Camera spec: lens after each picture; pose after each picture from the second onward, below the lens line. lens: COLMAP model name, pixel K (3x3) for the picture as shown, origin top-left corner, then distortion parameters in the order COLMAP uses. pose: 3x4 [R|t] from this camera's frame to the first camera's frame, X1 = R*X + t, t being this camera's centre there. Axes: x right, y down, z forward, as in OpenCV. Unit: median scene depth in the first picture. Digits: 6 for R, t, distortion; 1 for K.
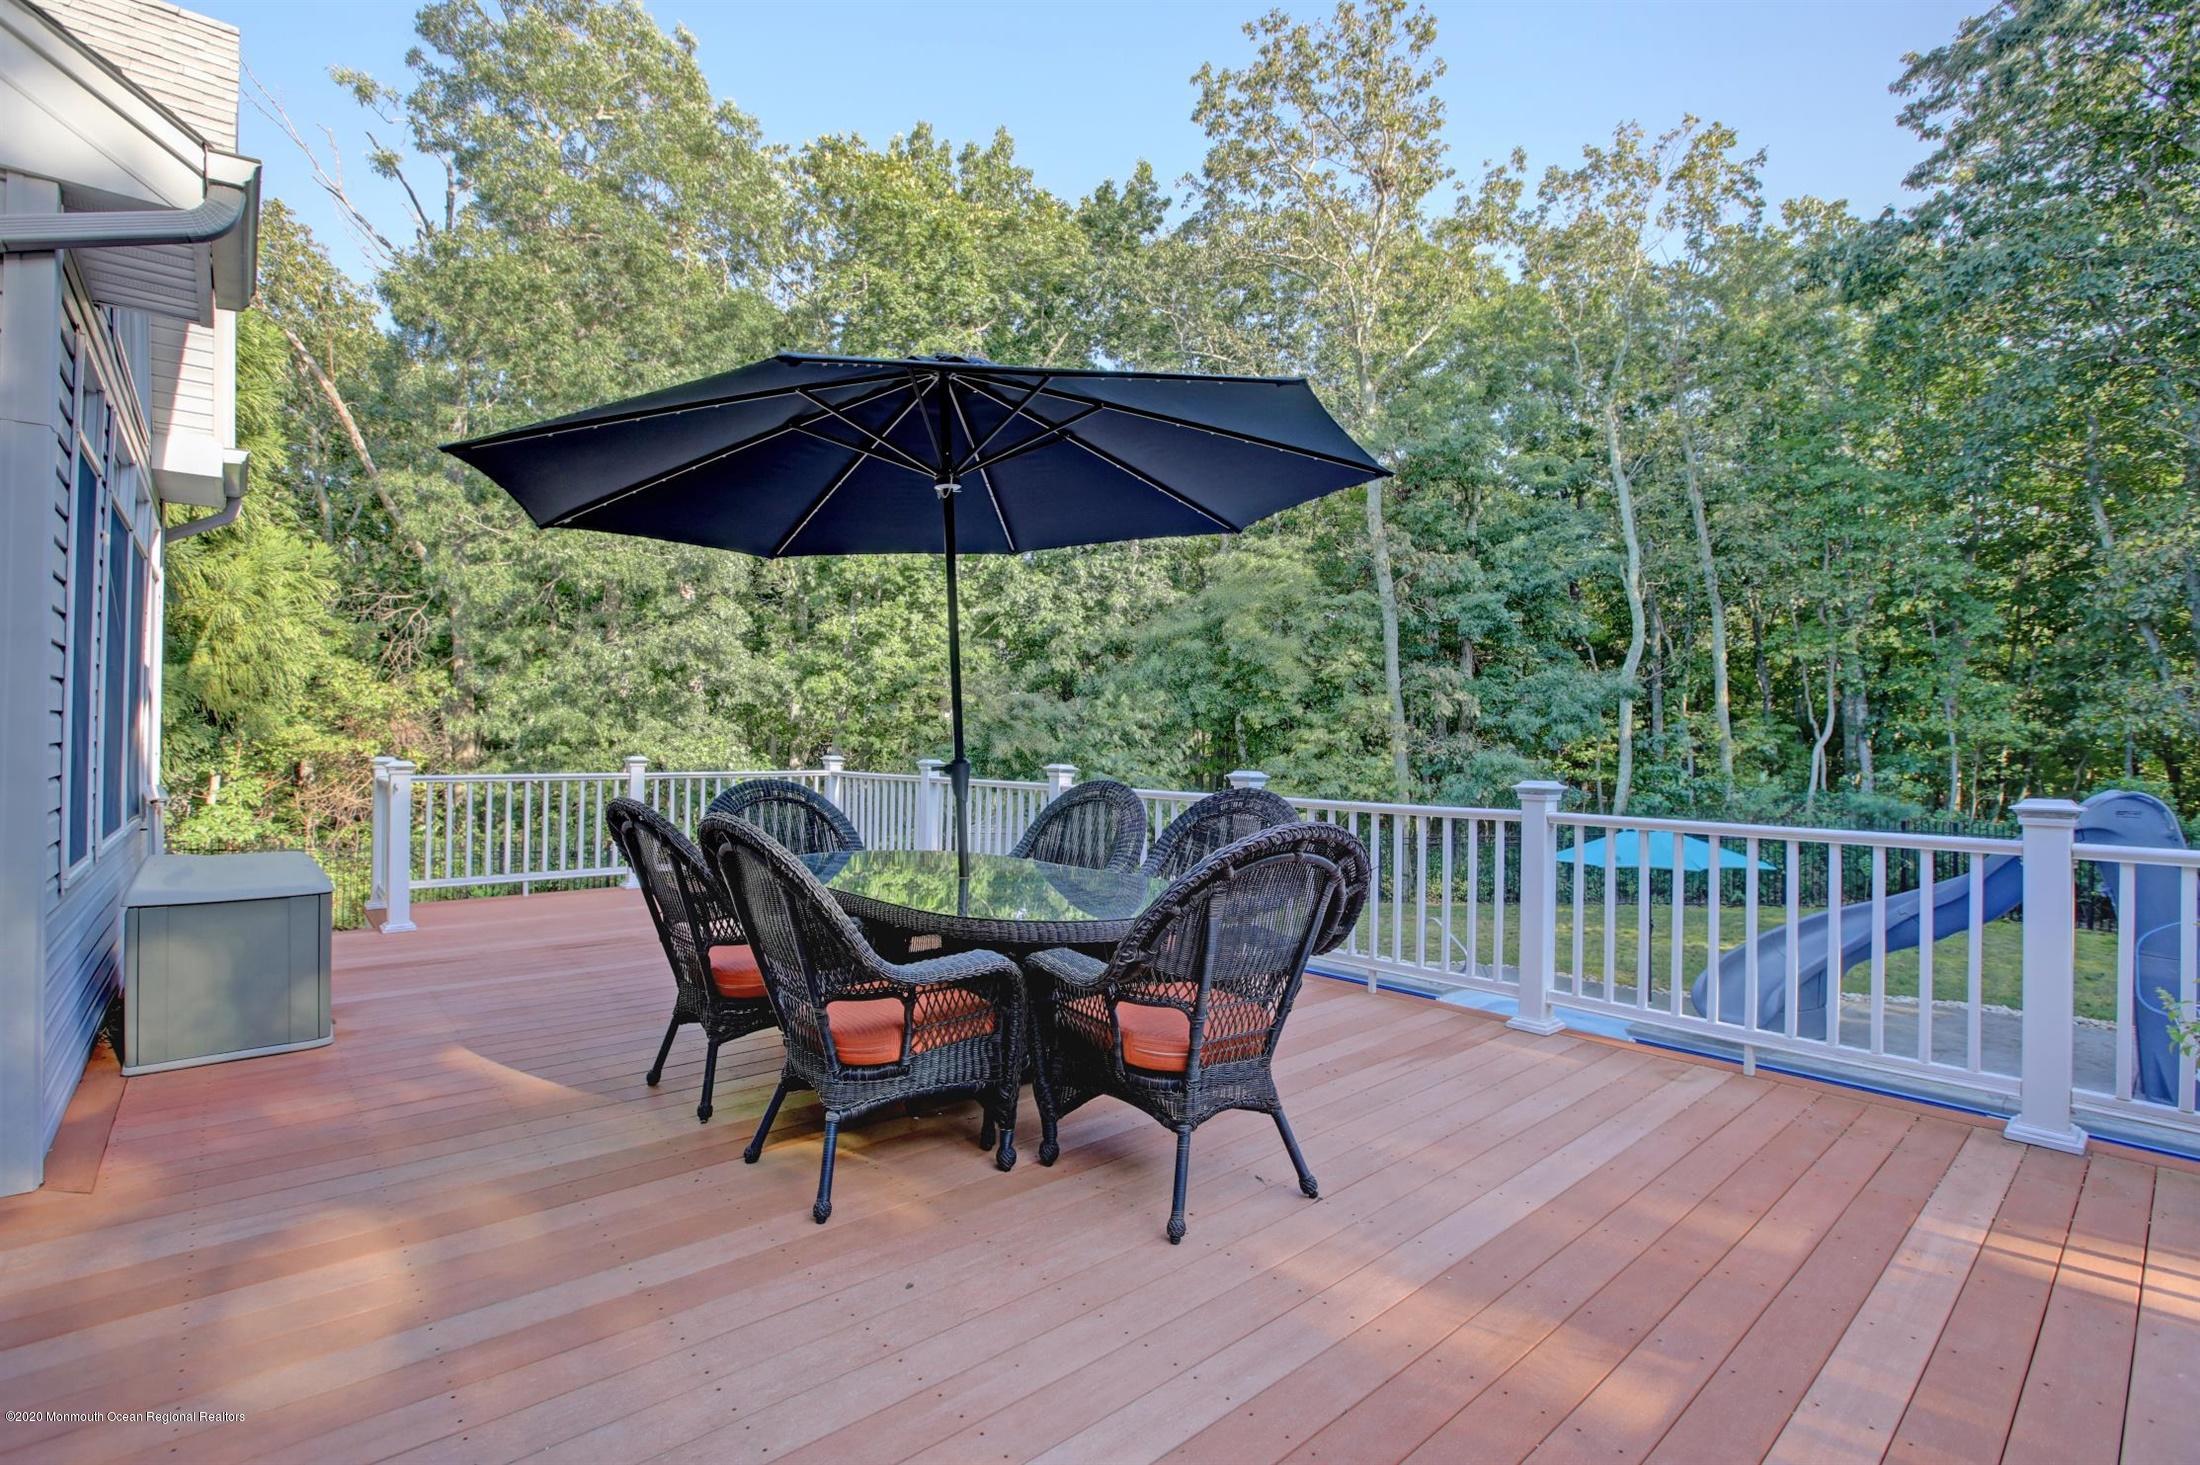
lens RADIAL K [[999.2, 0, 1100.0], [0, 999.2, 732.5], [0, 0, 1]] dist [-0.039486, 0.010478]
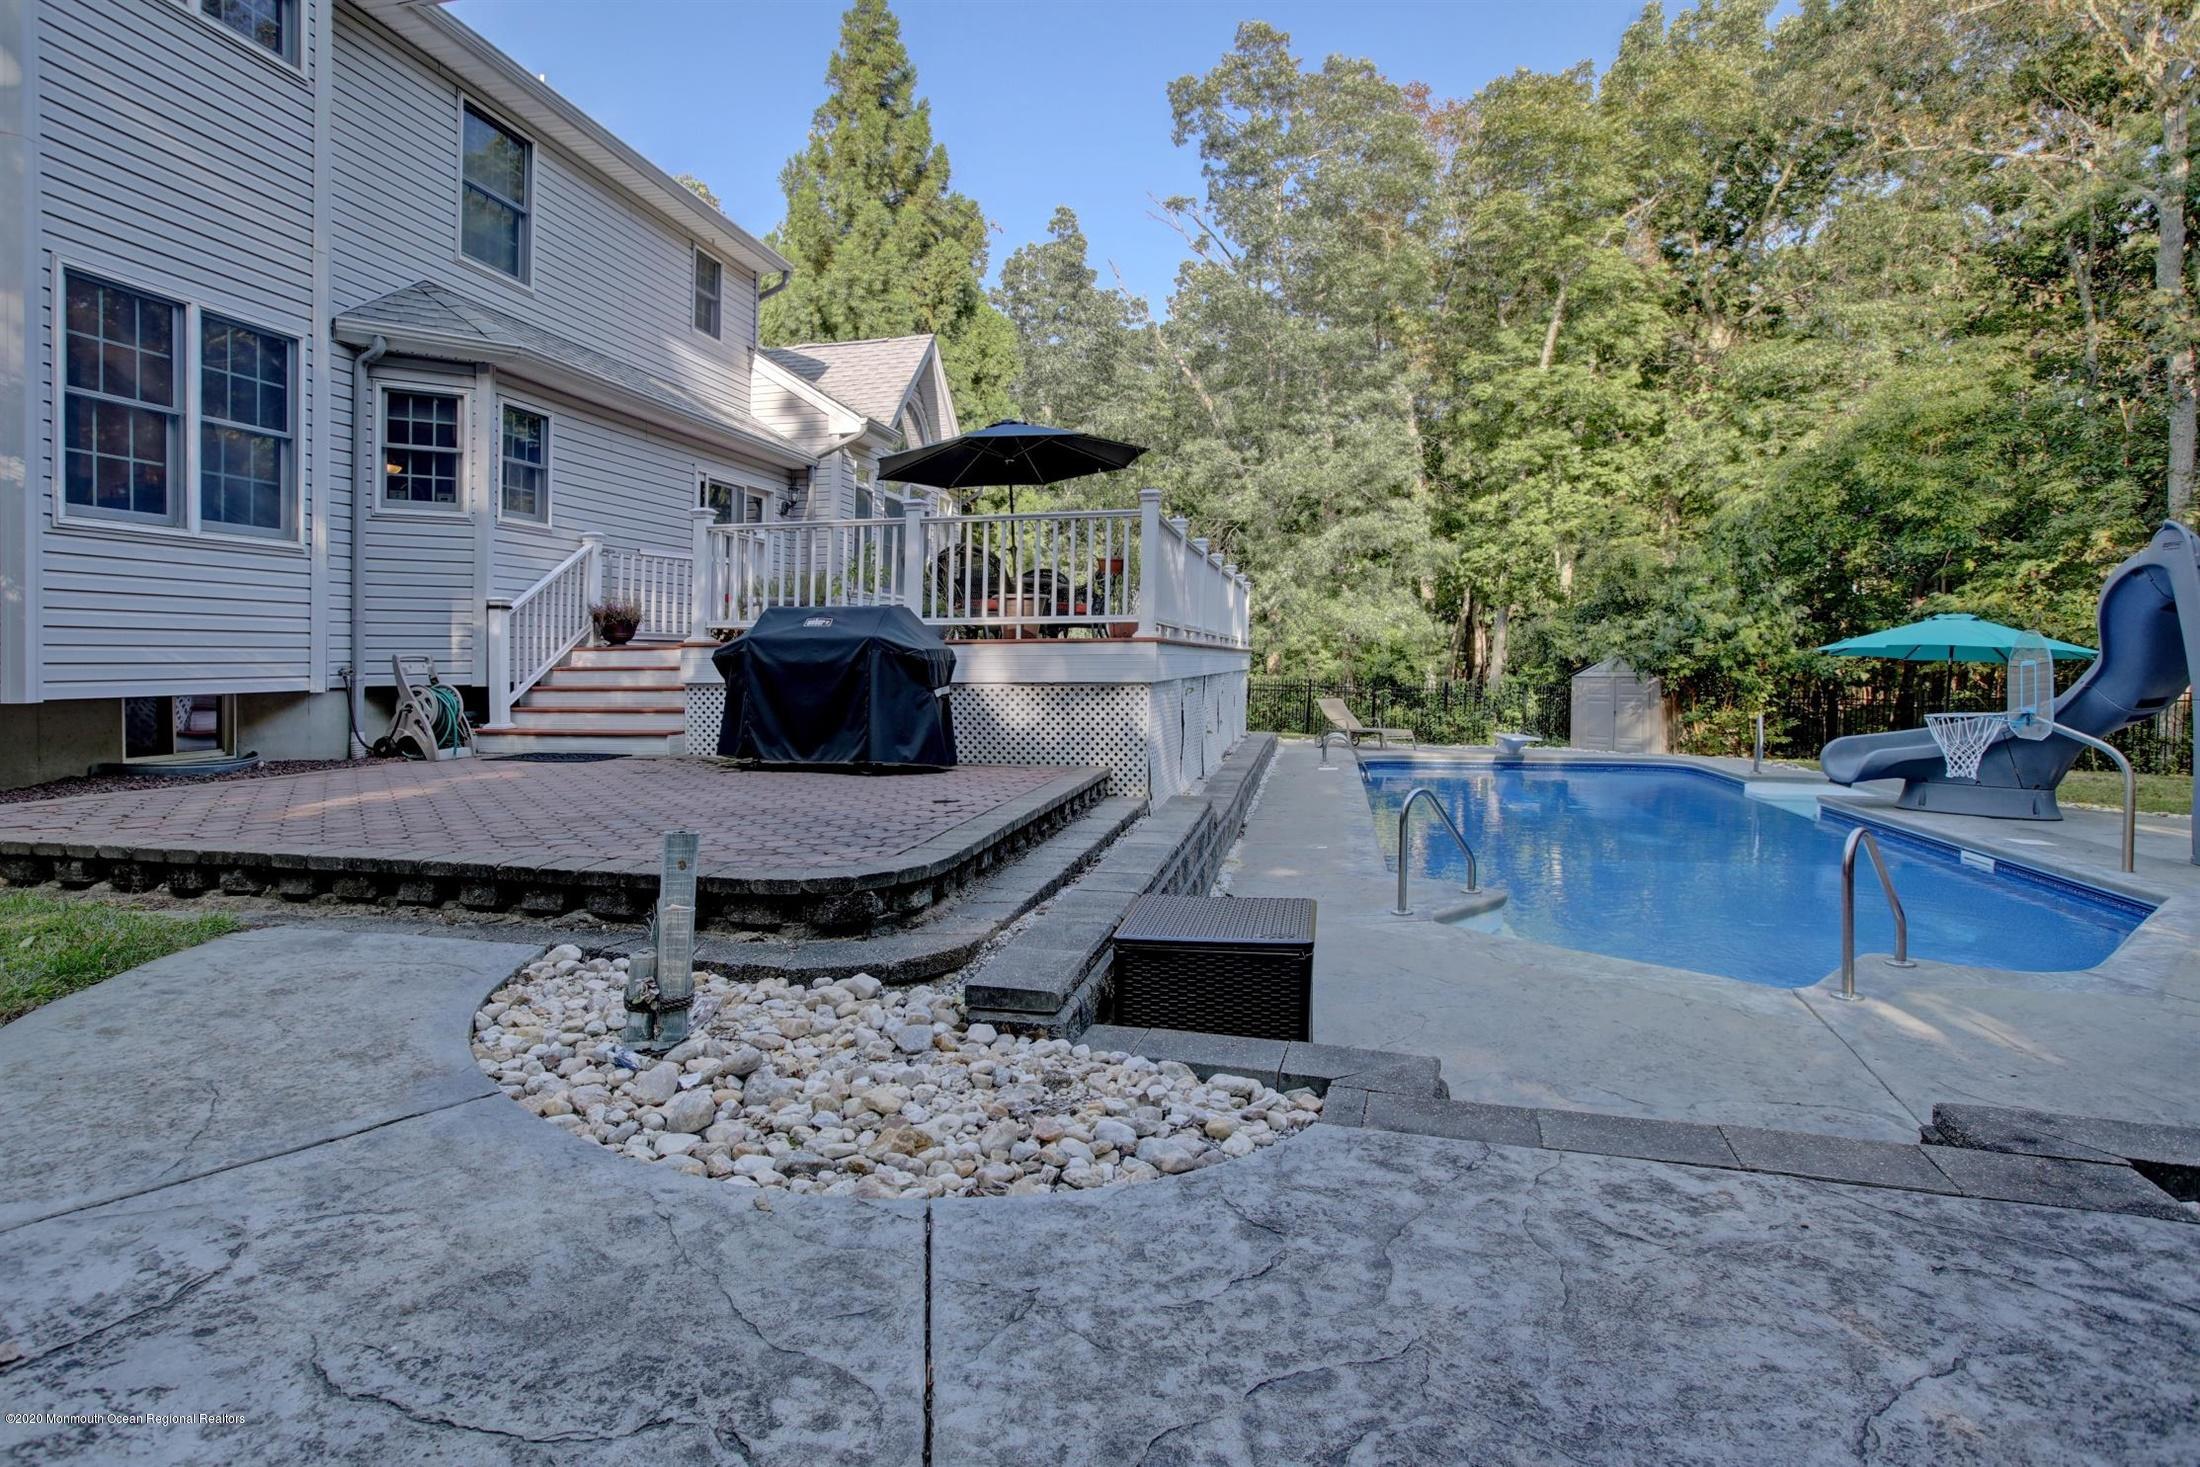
lens RADIAL K [[1158.6, 0, 1193.2], [0, 1158.6, 646.9], [0, 0, 1]] dist [0.001273, 0.000394]
pose [[0.656030, -0.019432, -0.754485, 0.522118], [0.017235, 0.999794, -0.010765, 0.069268], [0.754538, -0.005942, 0.656229, -0.174335]]
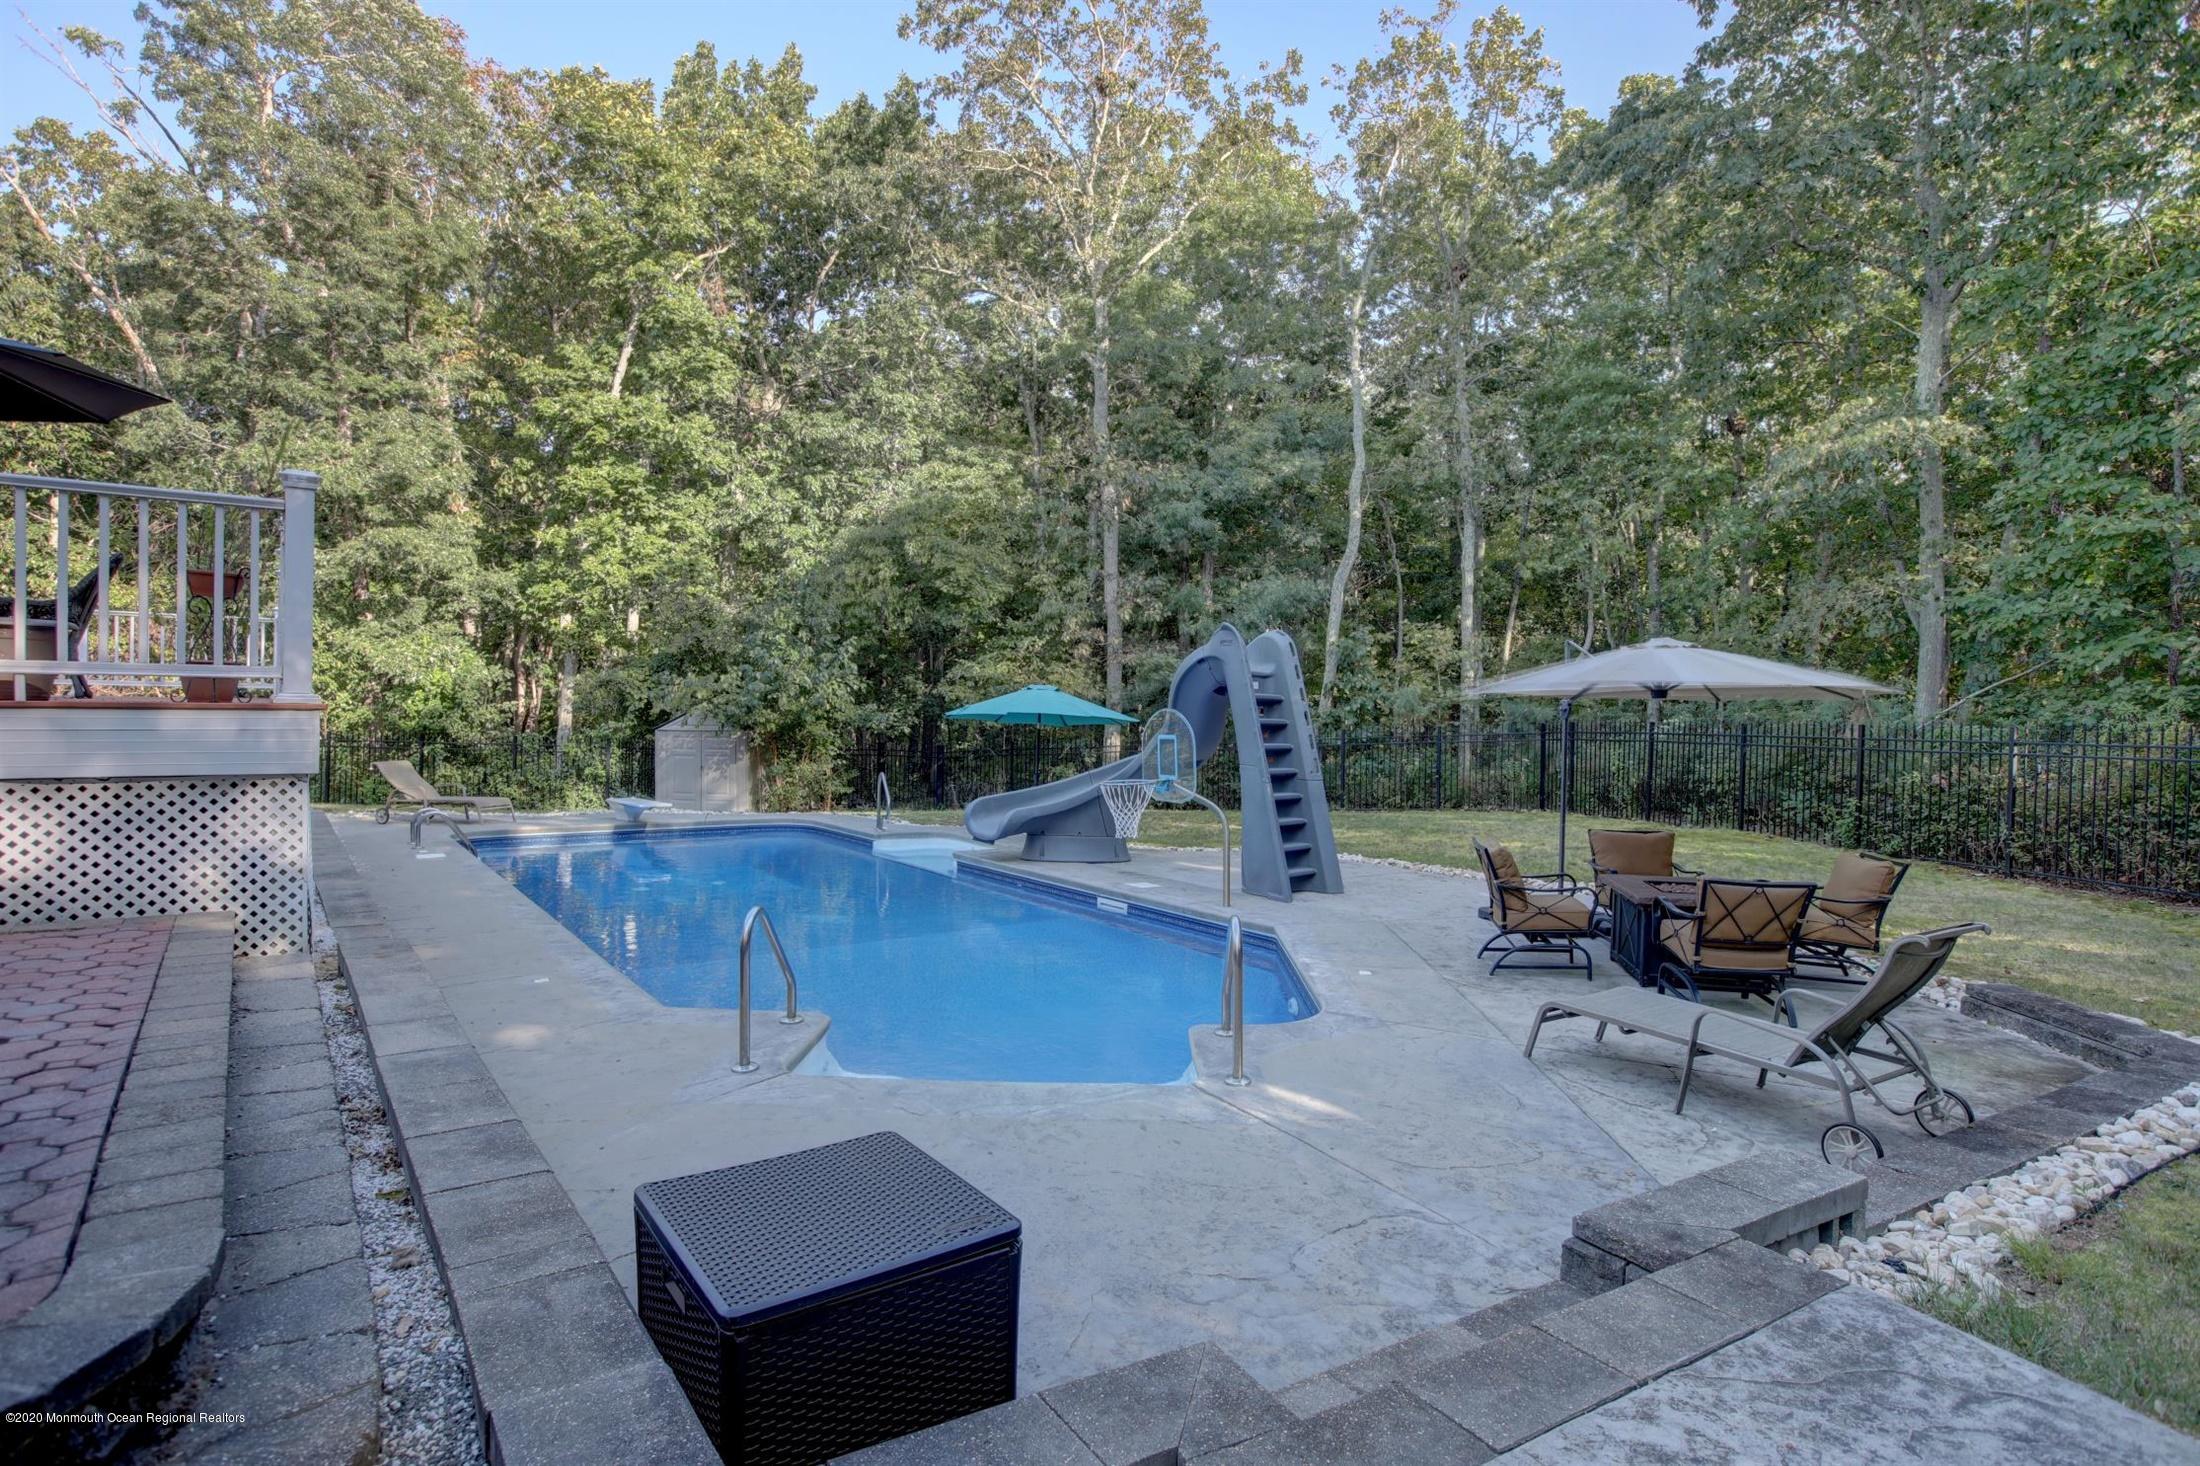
lens RADIAL K [[1139.4, 0, 1109.9], [0, 1139.4, 728.6], [0, 0, 1]] dist [-0.036525, 0.019070]
pose [[0.996353, 0.013395, -0.084274, 0.415706], [-0.011219, 0.999593, 0.026243, 0.058968], [0.084591, -0.025202, 0.996097, -0.157891]]
